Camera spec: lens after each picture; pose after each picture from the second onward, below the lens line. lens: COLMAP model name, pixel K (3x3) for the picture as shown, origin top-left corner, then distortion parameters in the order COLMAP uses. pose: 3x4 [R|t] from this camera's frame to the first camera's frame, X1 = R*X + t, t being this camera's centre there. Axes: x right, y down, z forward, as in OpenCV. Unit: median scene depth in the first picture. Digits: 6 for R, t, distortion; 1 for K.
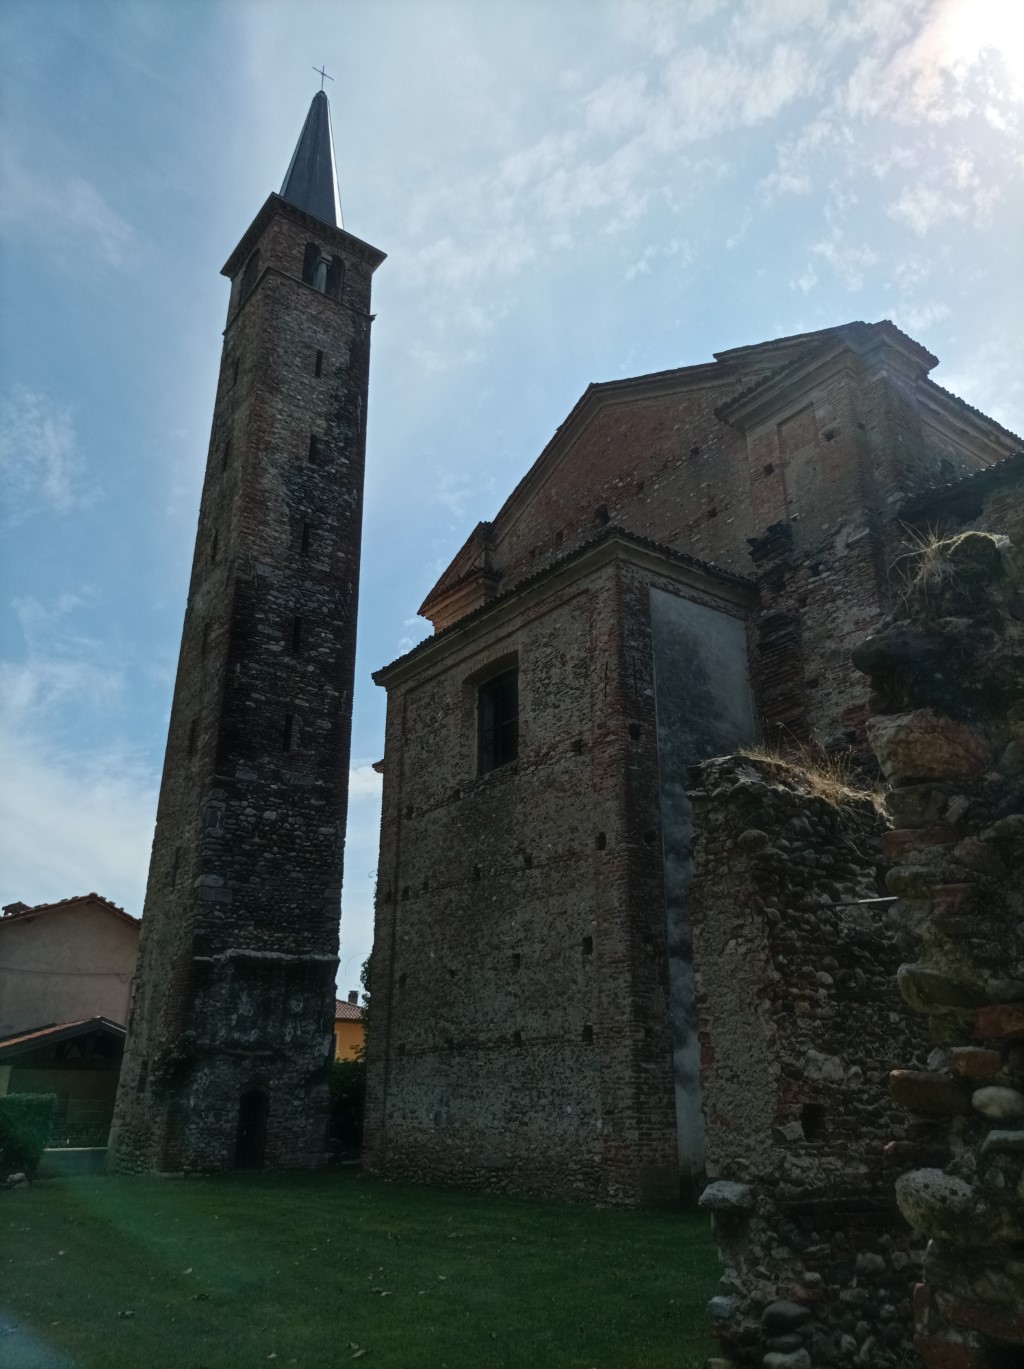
lens RADIAL K [[1032.5, 0, 512.0], [0, 1032.5, 684.5], [0, 0, 1]] dist [0.045163, -0.031930]
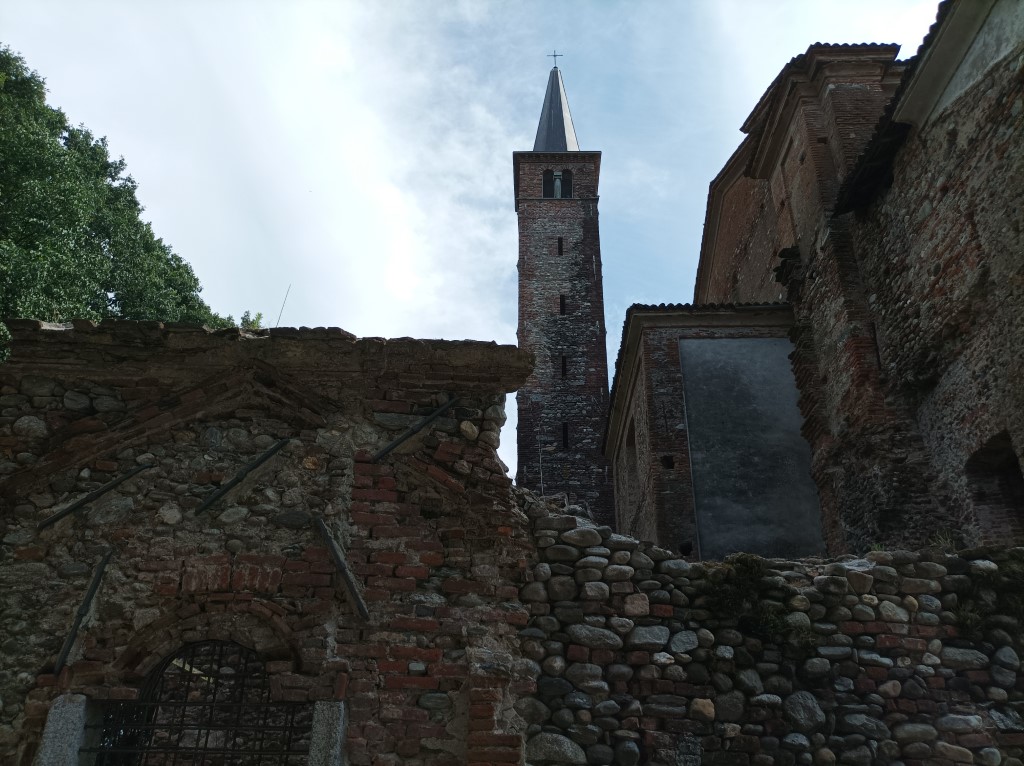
lens RADIAL K [[772.3, 0, 512.0], [0, 772.3, 383.0], [0, 0, 1]] dist [0.045163, -0.031930]
pose [[0.771517, -0.282645, -0.569976, 0.362467], [0.222708, 0.959196, -0.174198, 0.051542], [0.595955, 0.007458, 0.802983, 0.110796]]
